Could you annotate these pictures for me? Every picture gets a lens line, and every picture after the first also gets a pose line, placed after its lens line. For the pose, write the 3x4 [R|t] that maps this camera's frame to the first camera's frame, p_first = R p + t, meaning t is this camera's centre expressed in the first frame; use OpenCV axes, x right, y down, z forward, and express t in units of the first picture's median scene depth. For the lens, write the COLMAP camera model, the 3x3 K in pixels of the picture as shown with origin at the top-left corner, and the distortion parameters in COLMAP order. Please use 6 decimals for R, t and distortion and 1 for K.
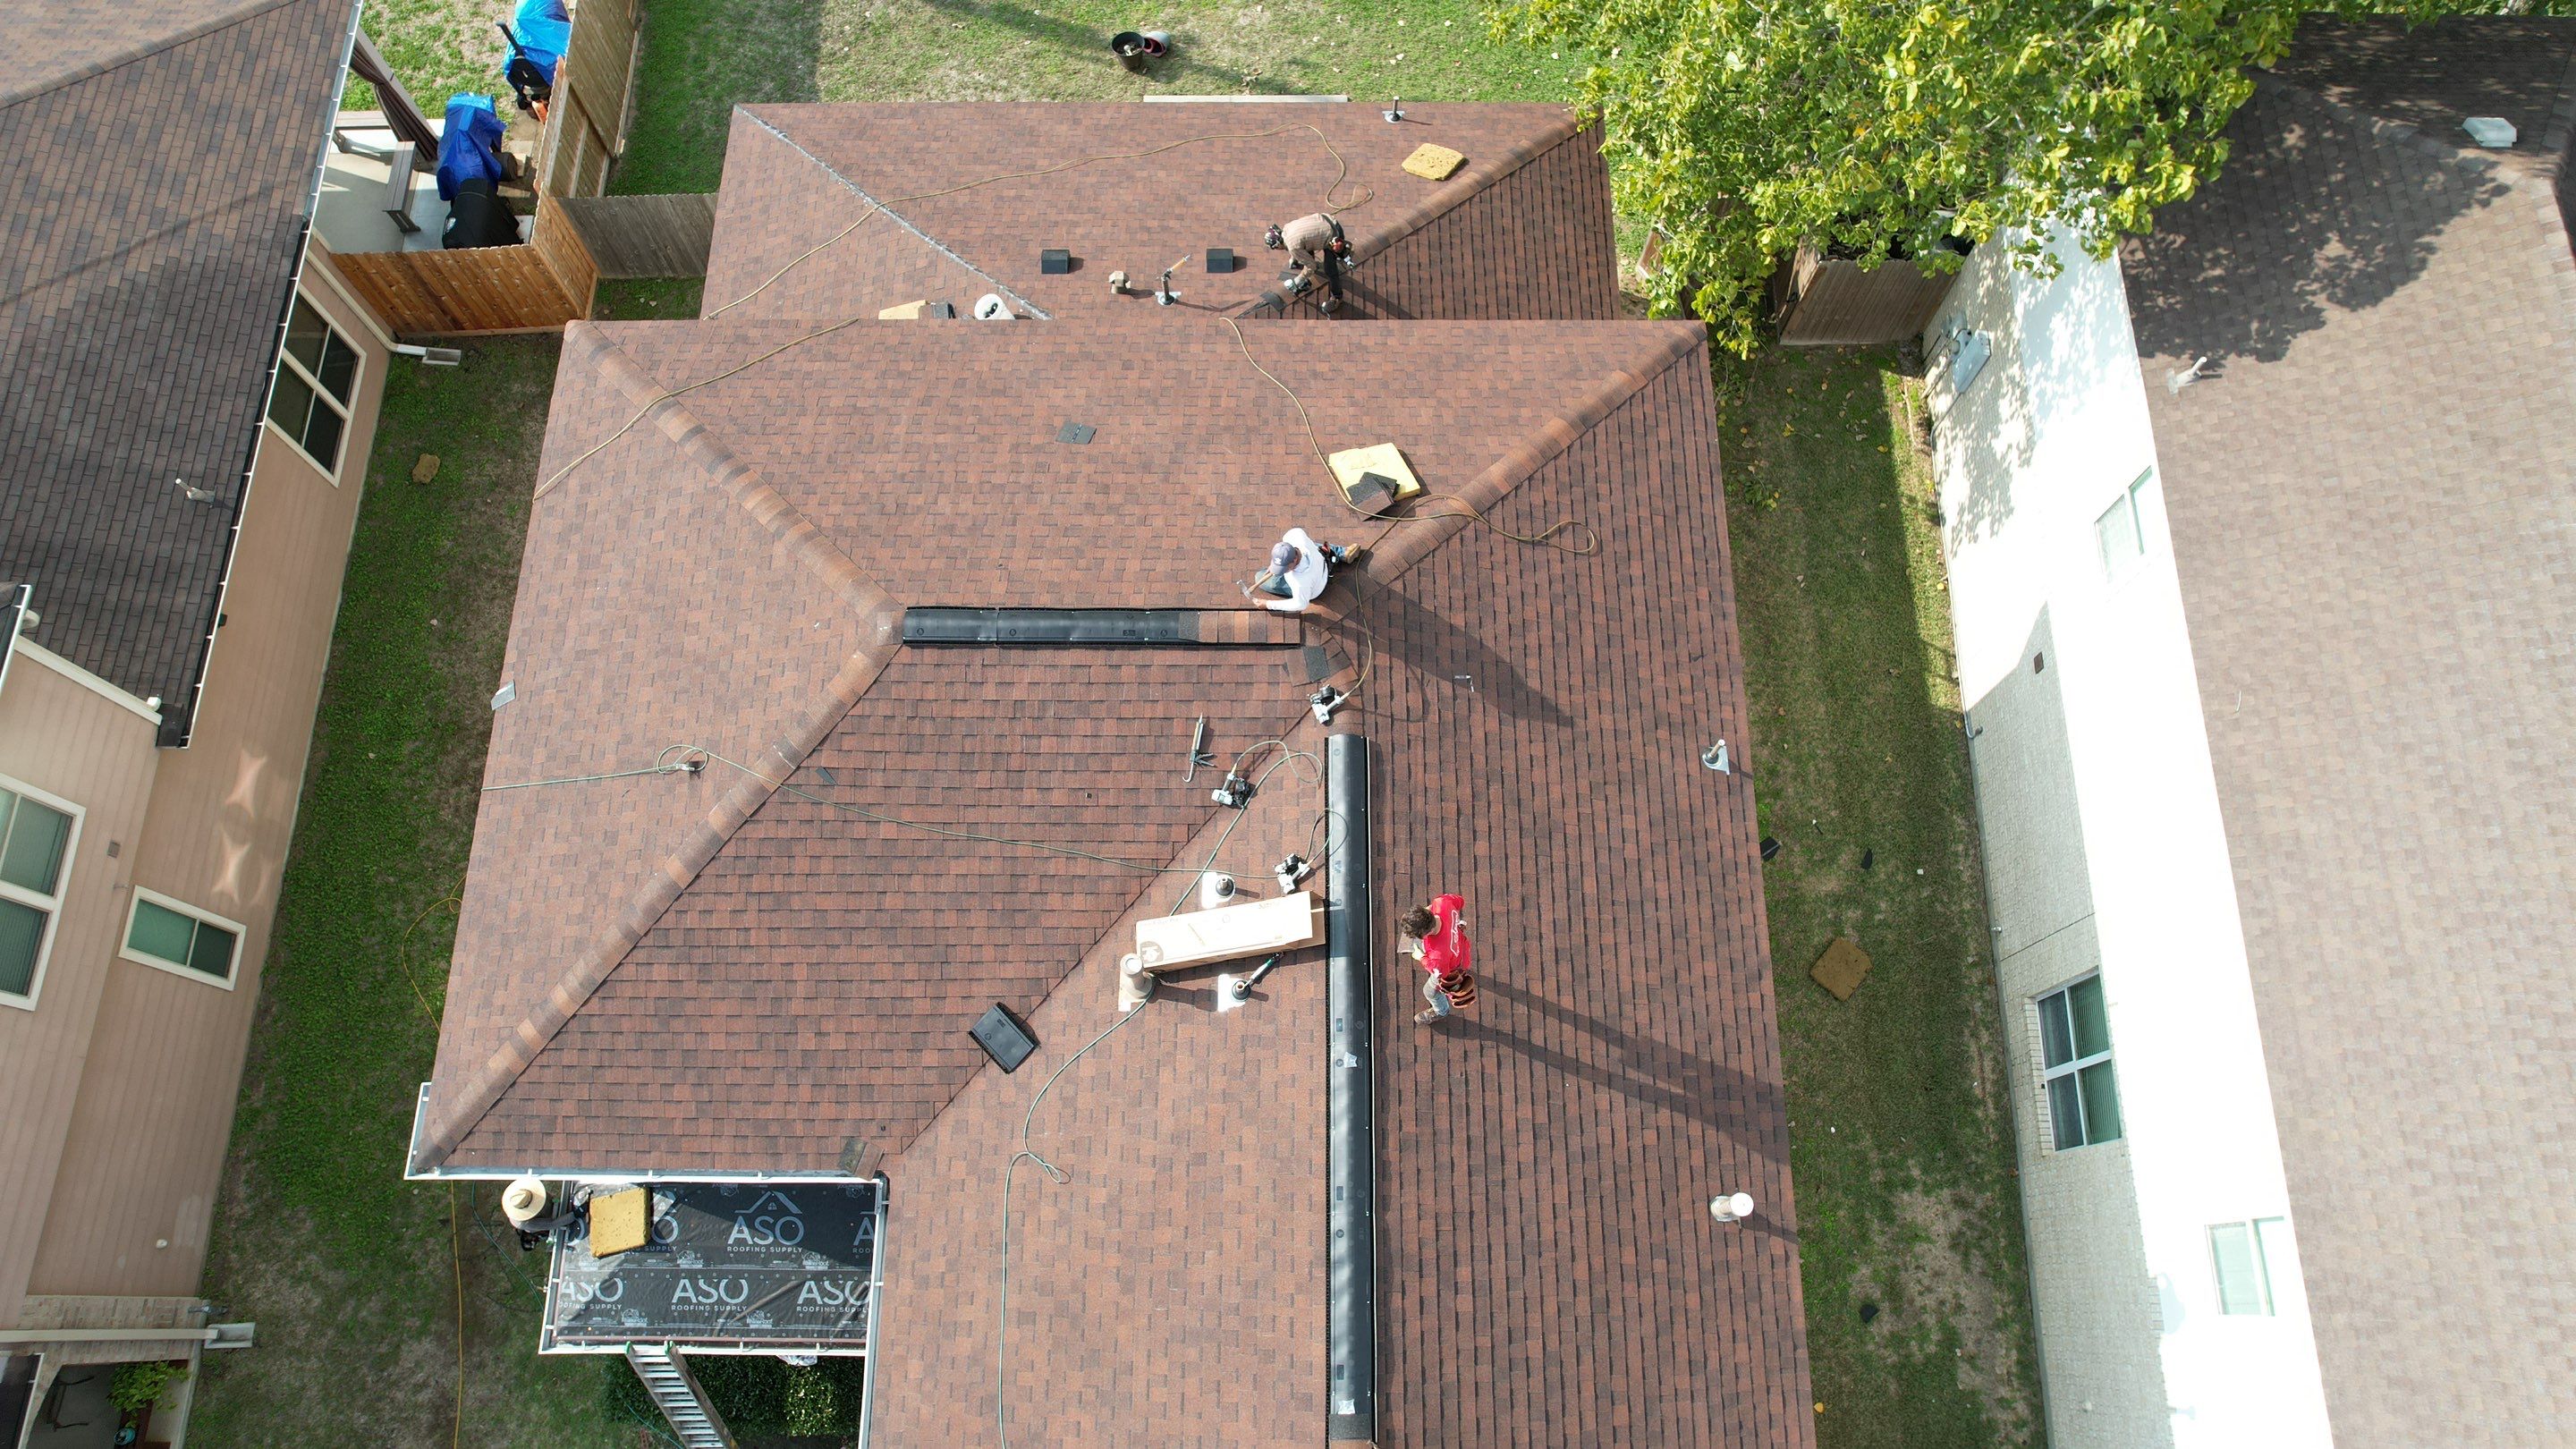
lens RADIAL K [[1642.6, 0, 1285.4], [0, 1642.6, 717.3], [0, 0, 1]] dist [-0.078616, 0.070597]
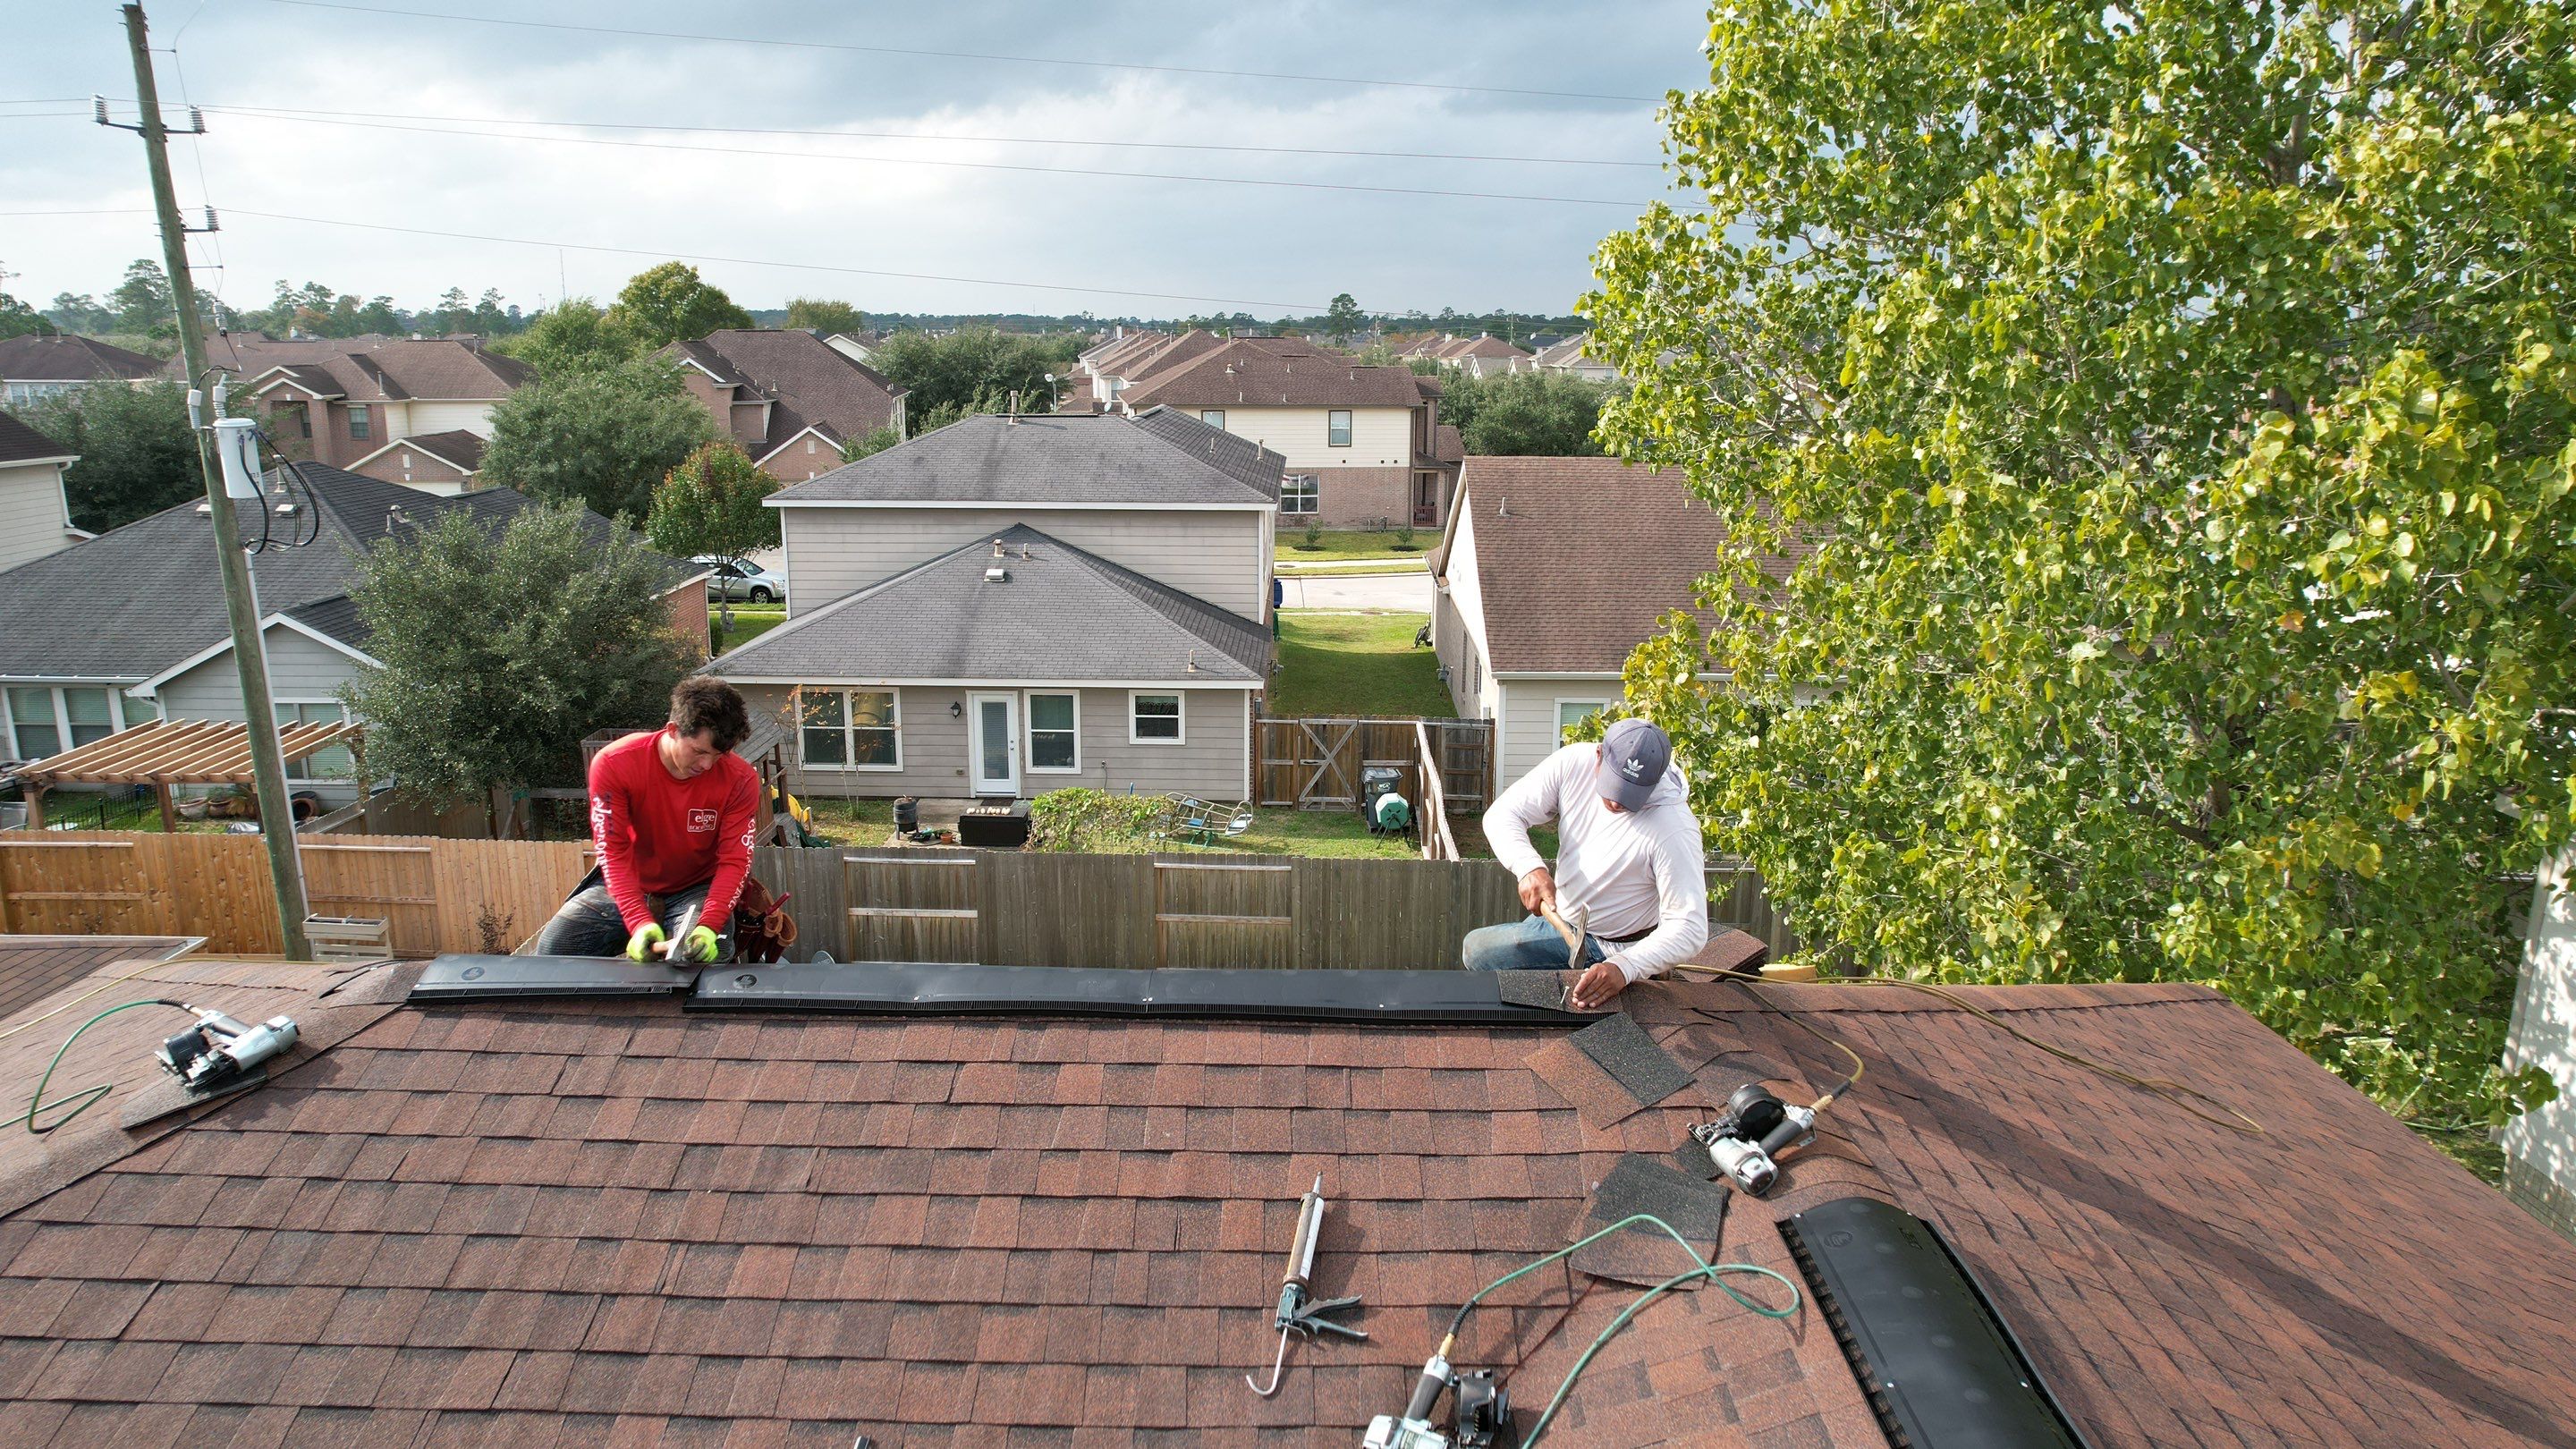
lens RADIAL K [[1643.0, 0, 1286.8], [0, 1643.0, 715.9], [0, 0, 1]] dist [-0.077350, 0.072045]
pose [[0.999930, 0.006741, -0.009745, -0.038831], [-0.011847, 0.554057, -0.832395, 0.135915], [-0.000212, 0.832452, 0.554098, 0.551995]]
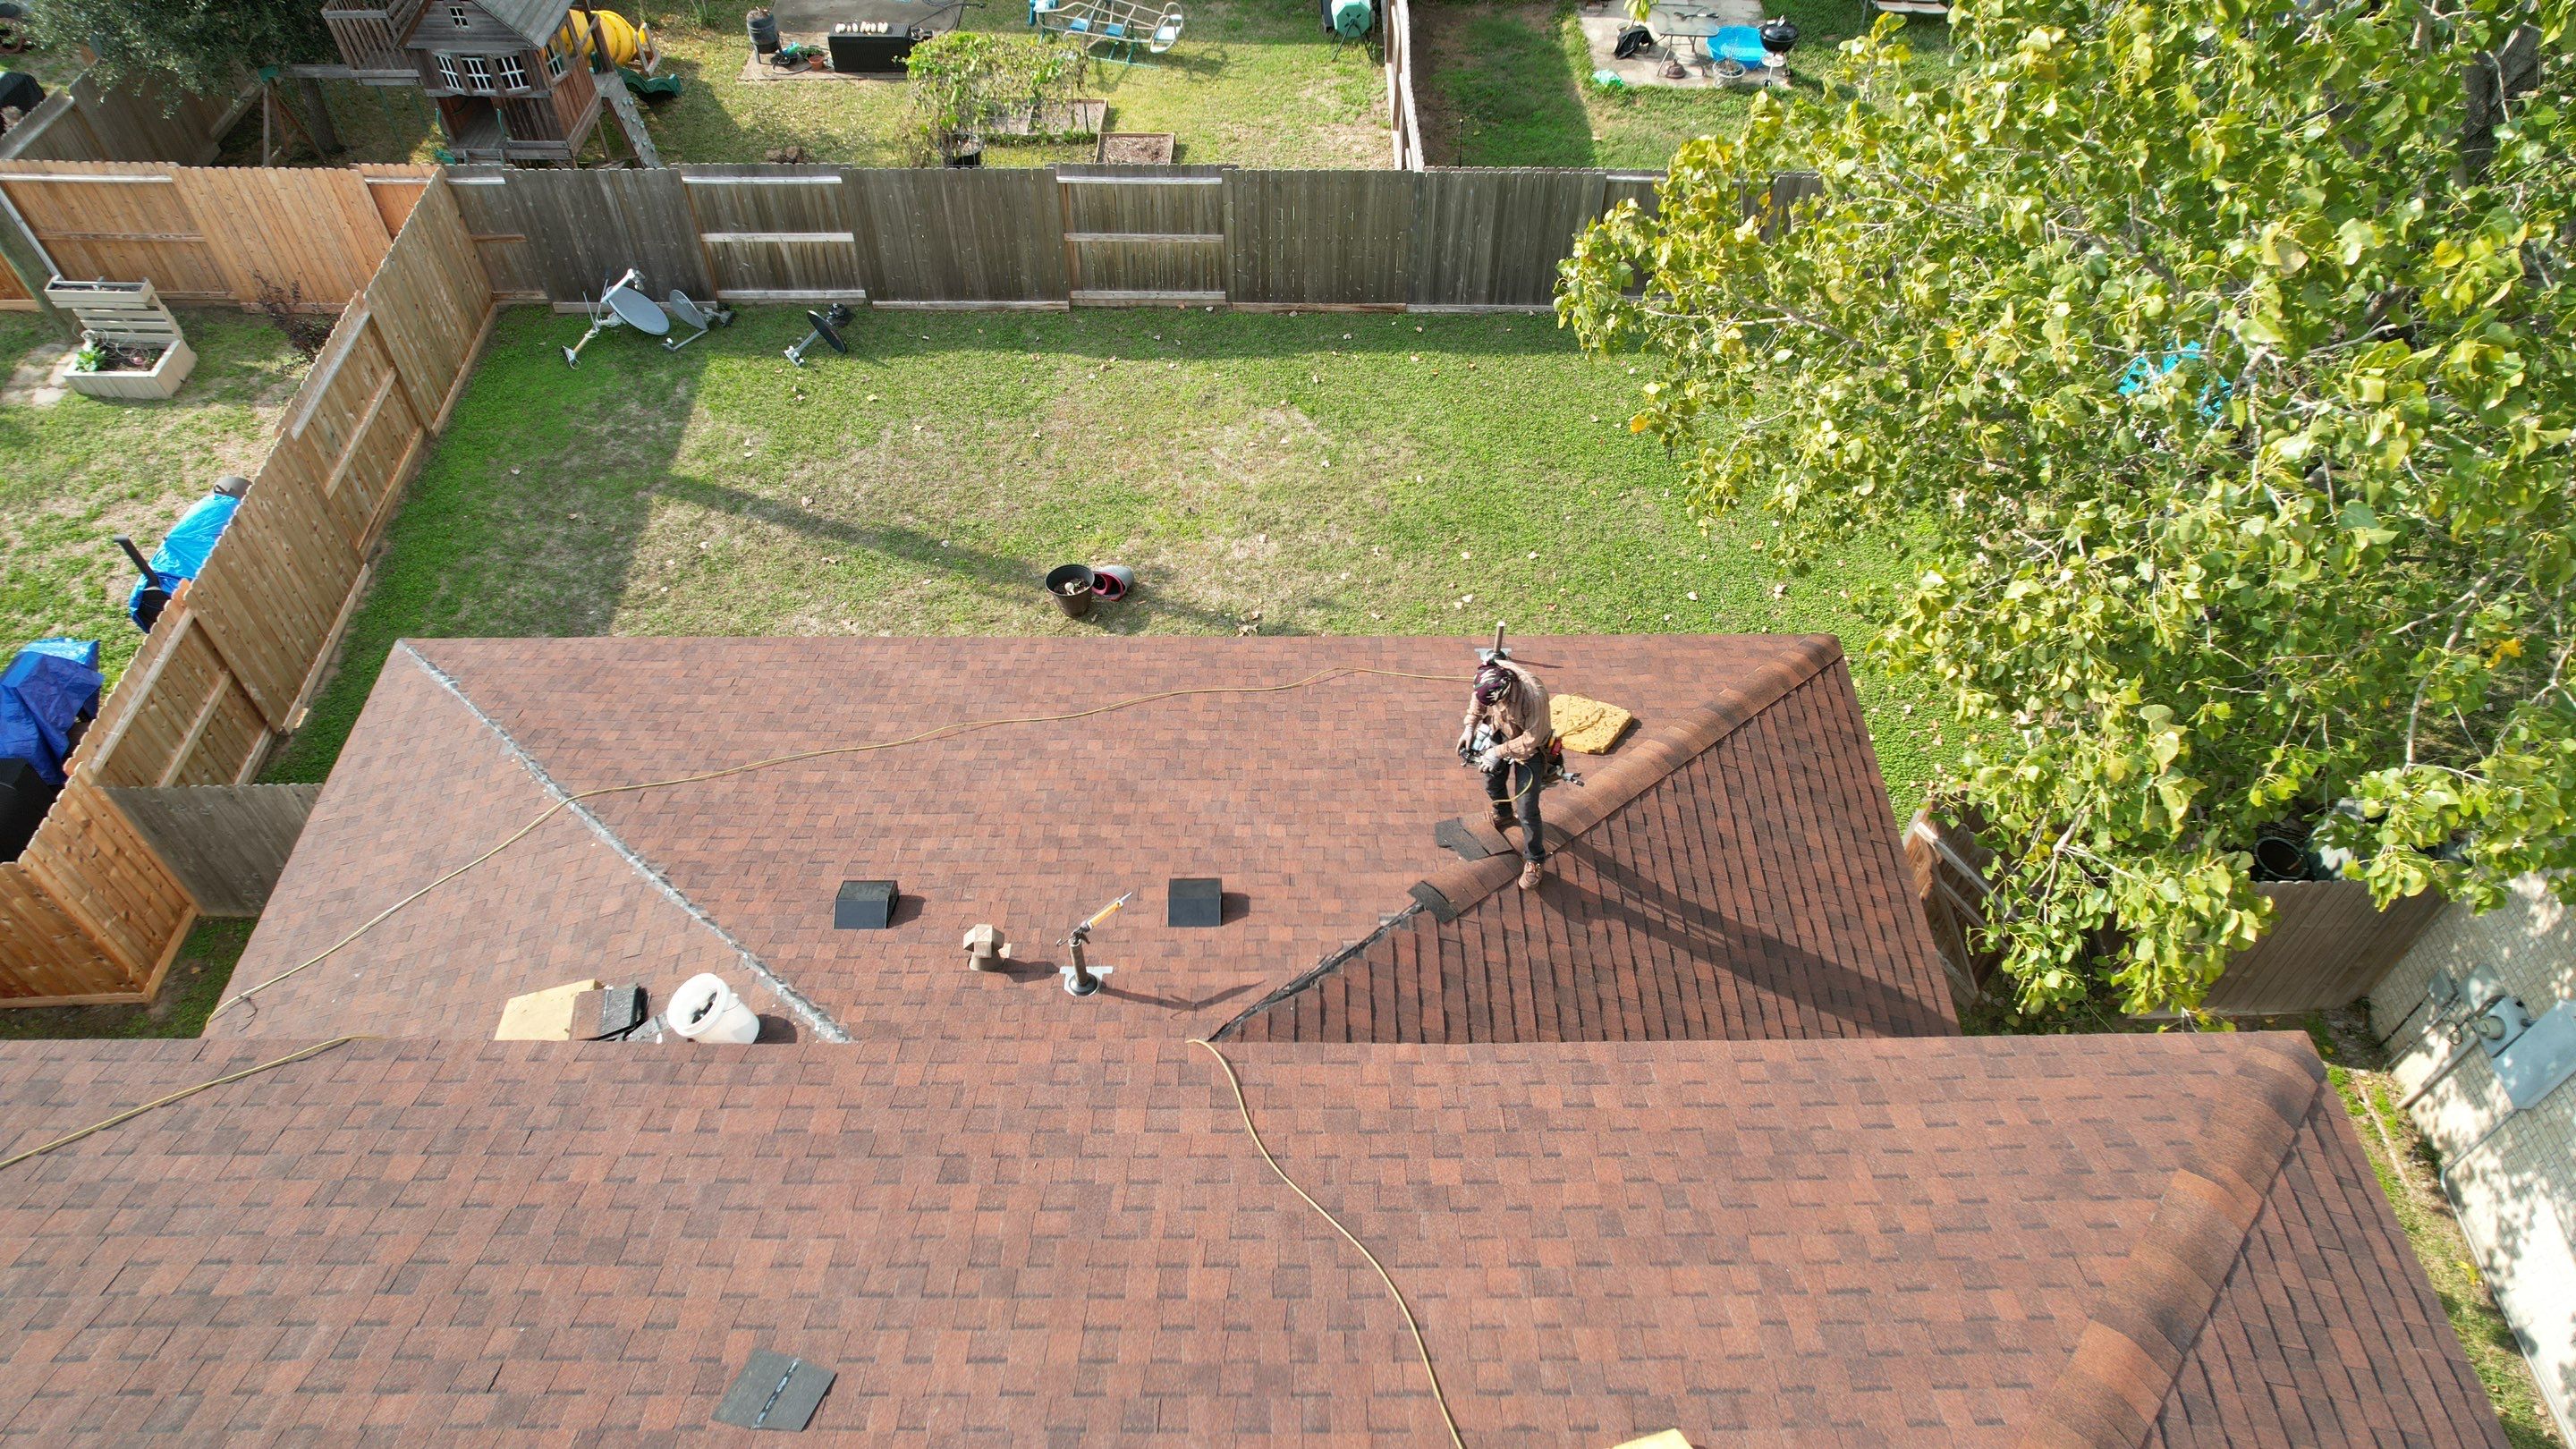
lens RADIAL K [[1637.6, 0, 1280.2], [0, 1637.6, 711.4], [0, 0, 1]] dist [-0.068964, 0.060761]
pose [[0.999983, -0.004352, 0.003917, -0.015653], [0.005483, 0.930654, -0.365860, -0.148483], [-0.002053, 0.365875, 0.930662, 0.505161]]
